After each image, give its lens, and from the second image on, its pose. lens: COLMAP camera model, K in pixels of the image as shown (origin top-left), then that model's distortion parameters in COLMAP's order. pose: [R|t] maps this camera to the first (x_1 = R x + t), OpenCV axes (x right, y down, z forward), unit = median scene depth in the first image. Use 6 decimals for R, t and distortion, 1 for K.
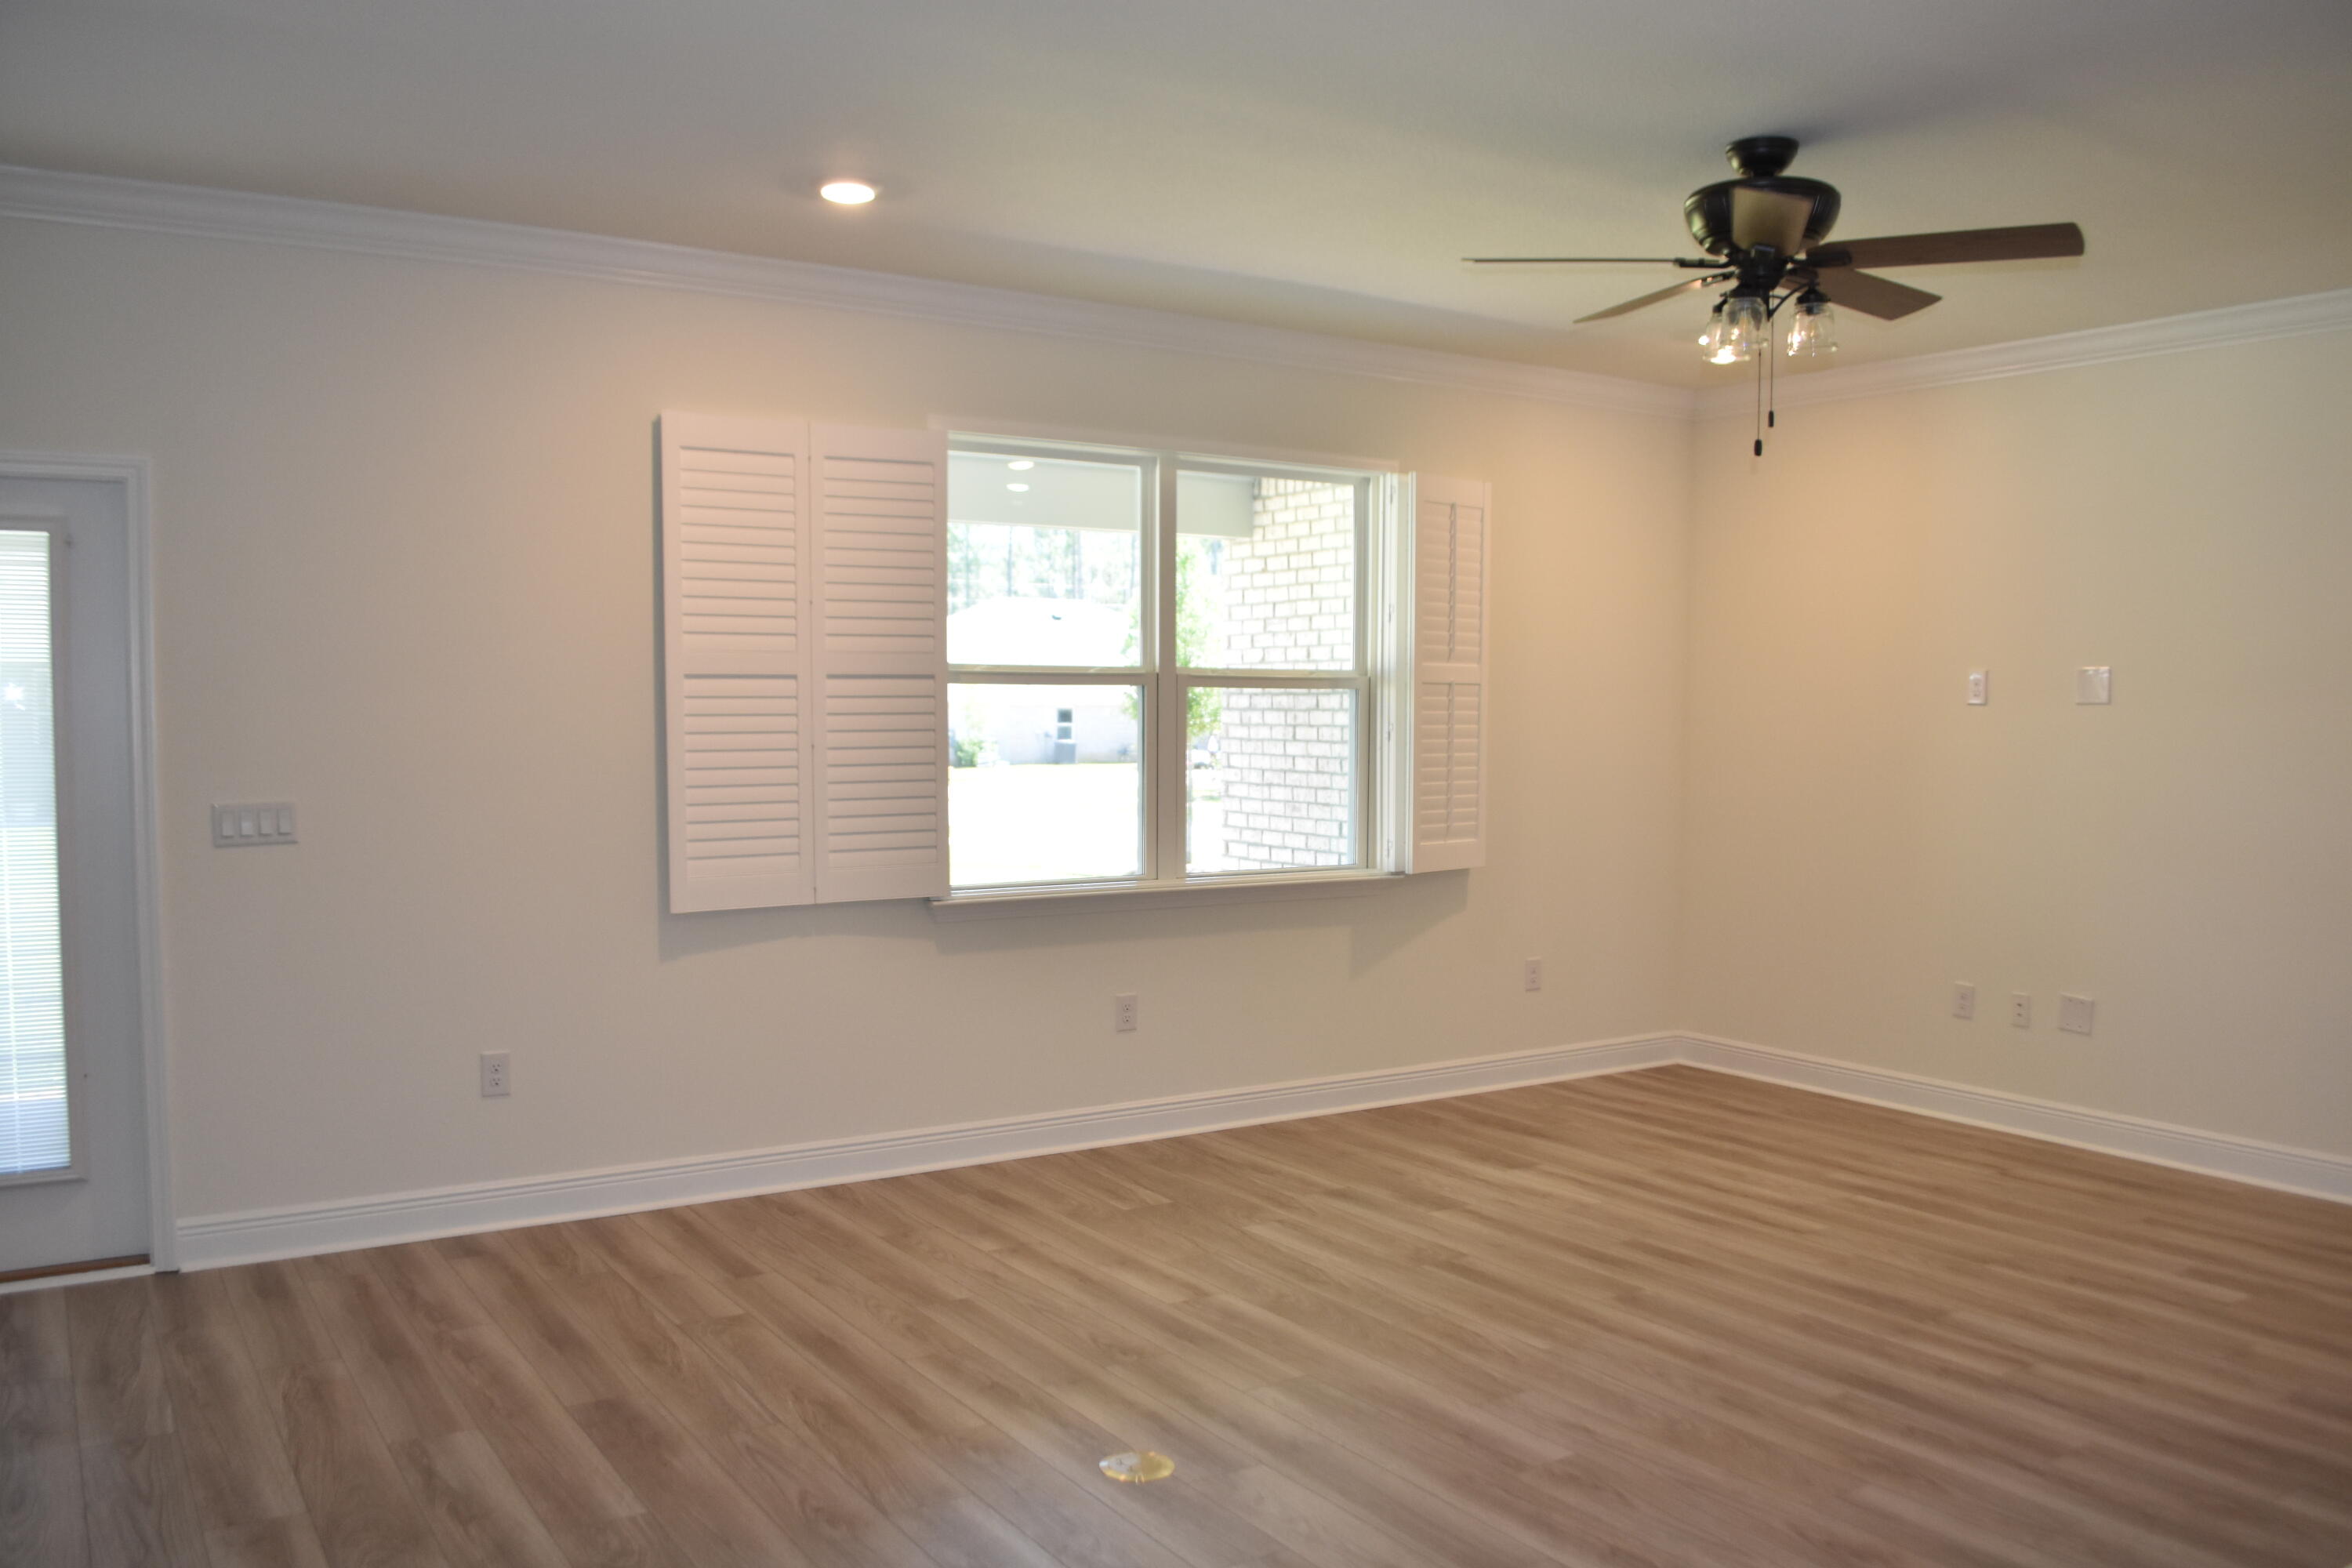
lens RADIAL K [[1764.4, 0, 1209.7], [0, 1764.4, 806.9], [0, 0, 1]] dist [-0.043840, -0.004643]
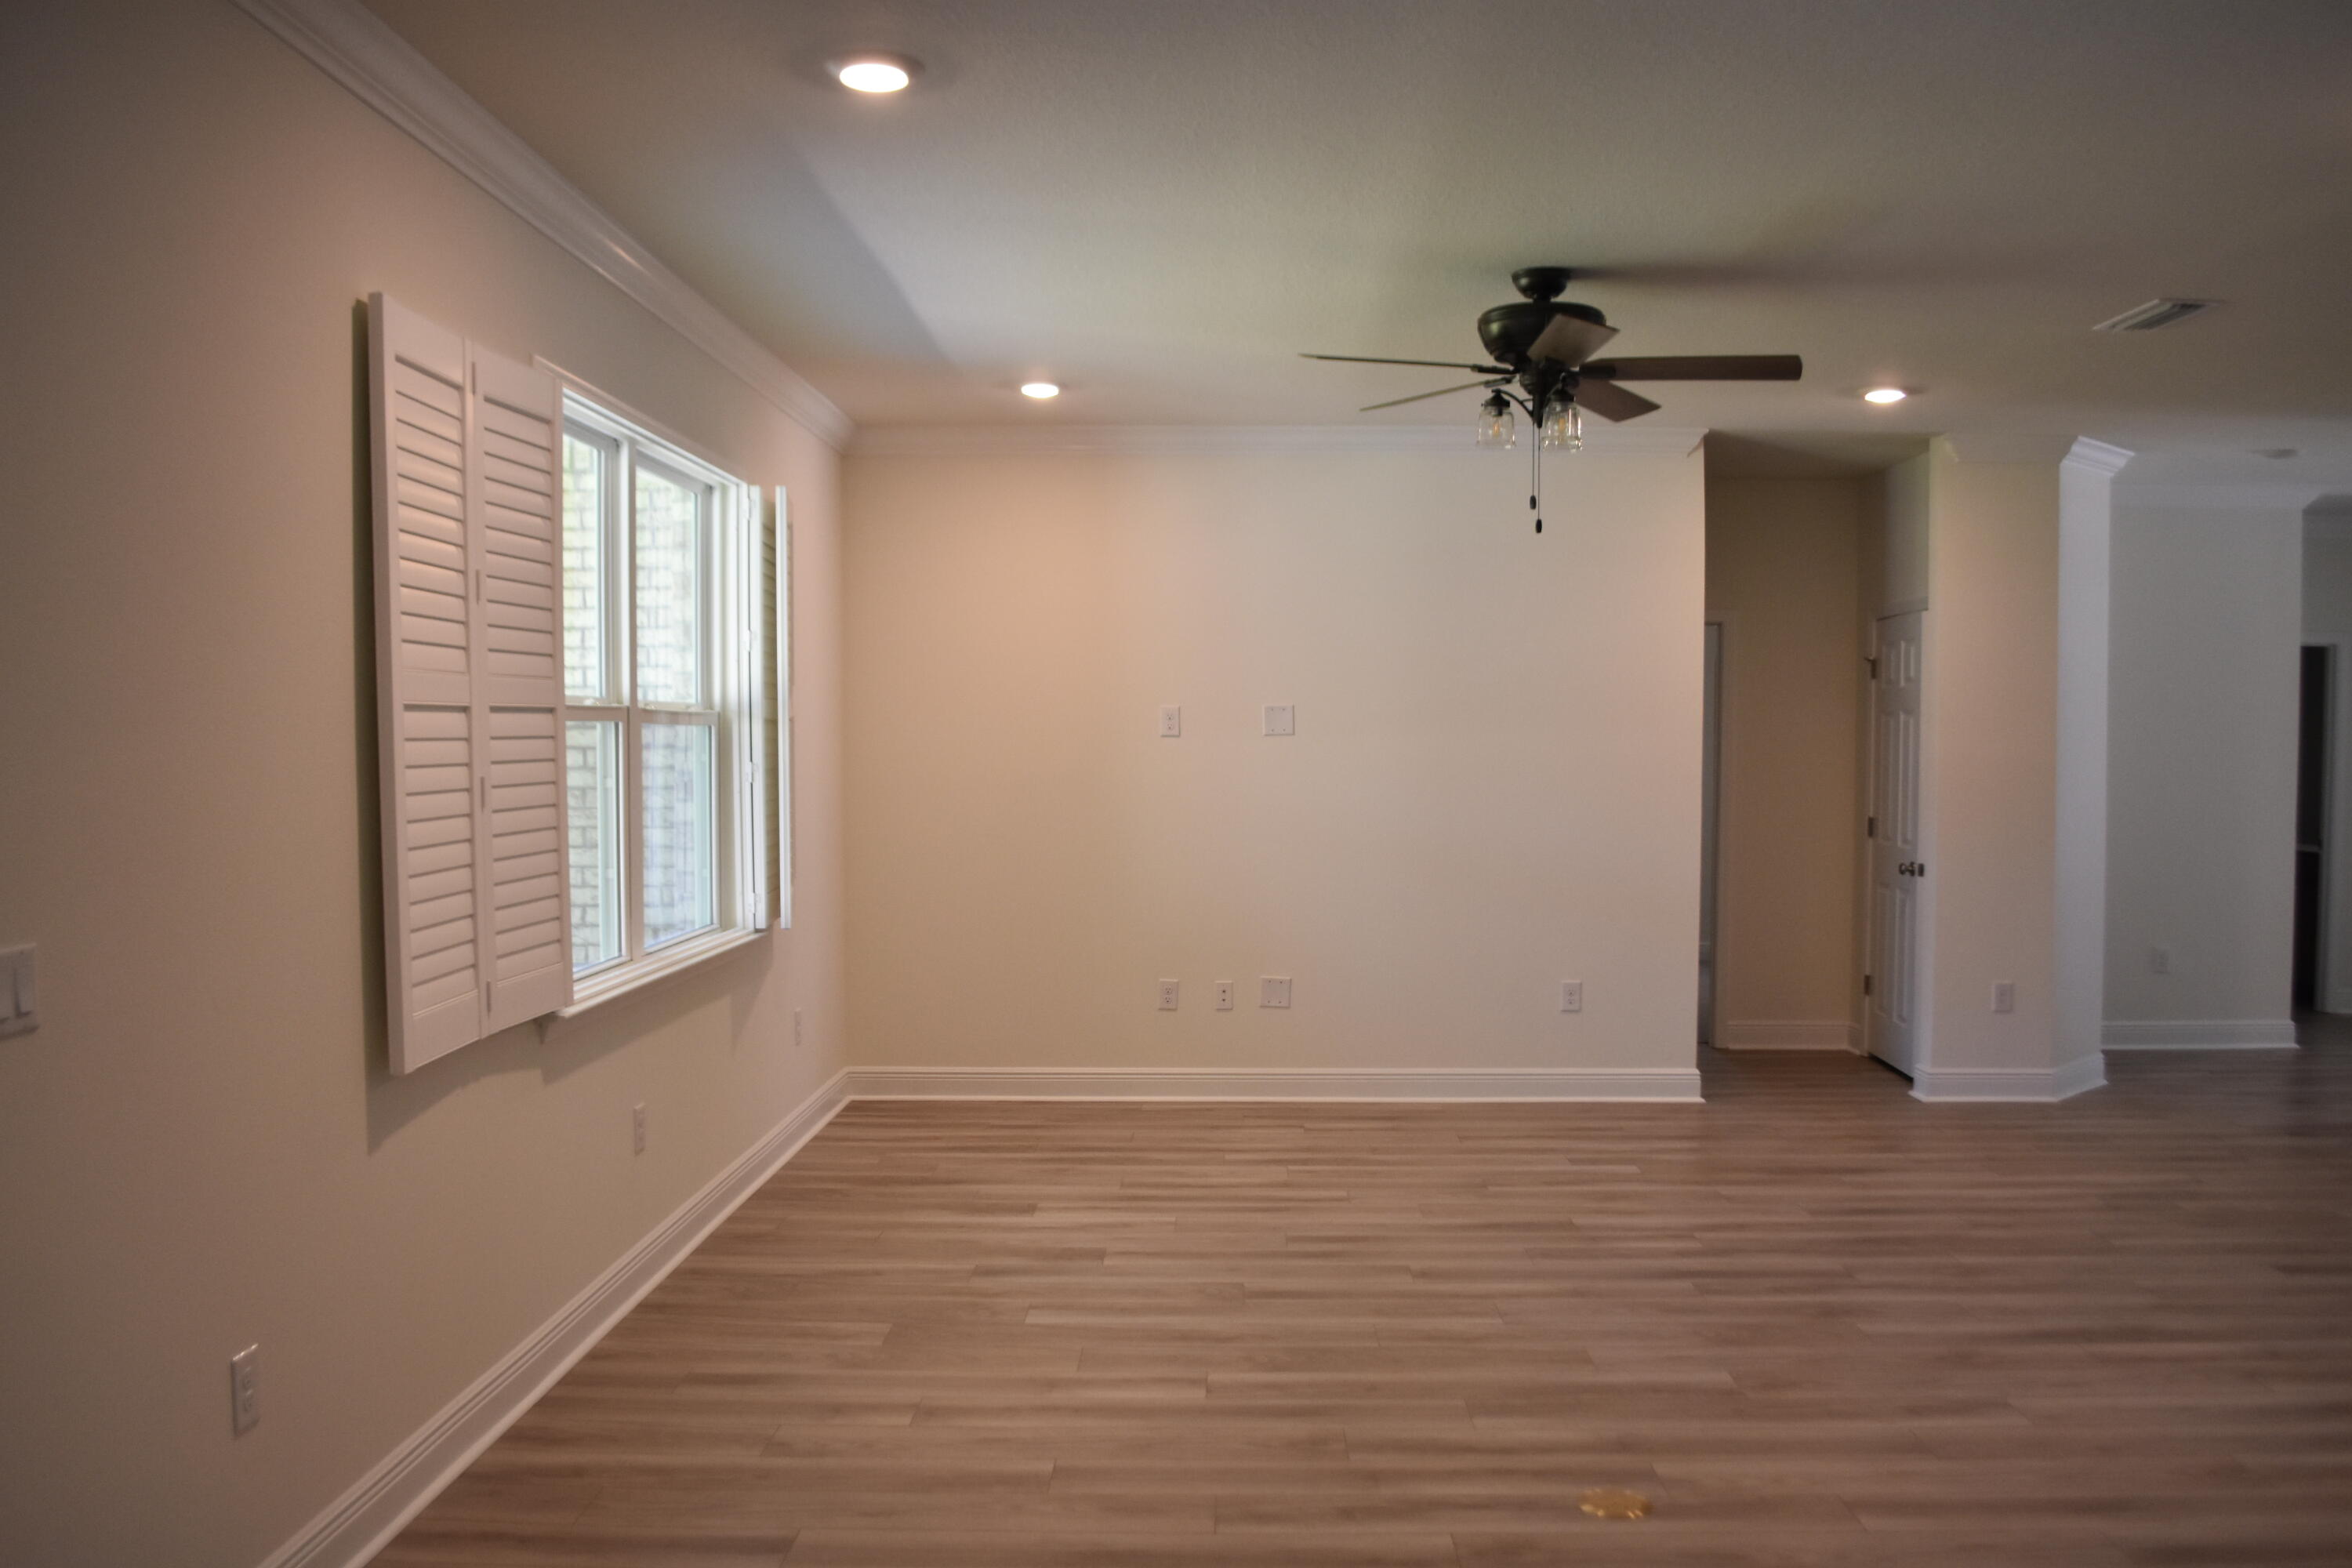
lens RADIAL K [[1764.4, 0, 1209.7], [0, 1764.4, 806.9], [0, 0, 1]] dist [-0.043840, -0.004643]
pose [[0.593967, -0.034326, 0.803757, -0.676805], [0.045573, 0.998921, 0.008983, -0.031855], [-0.803198, 0.031294, 0.594890, 0.396759]]
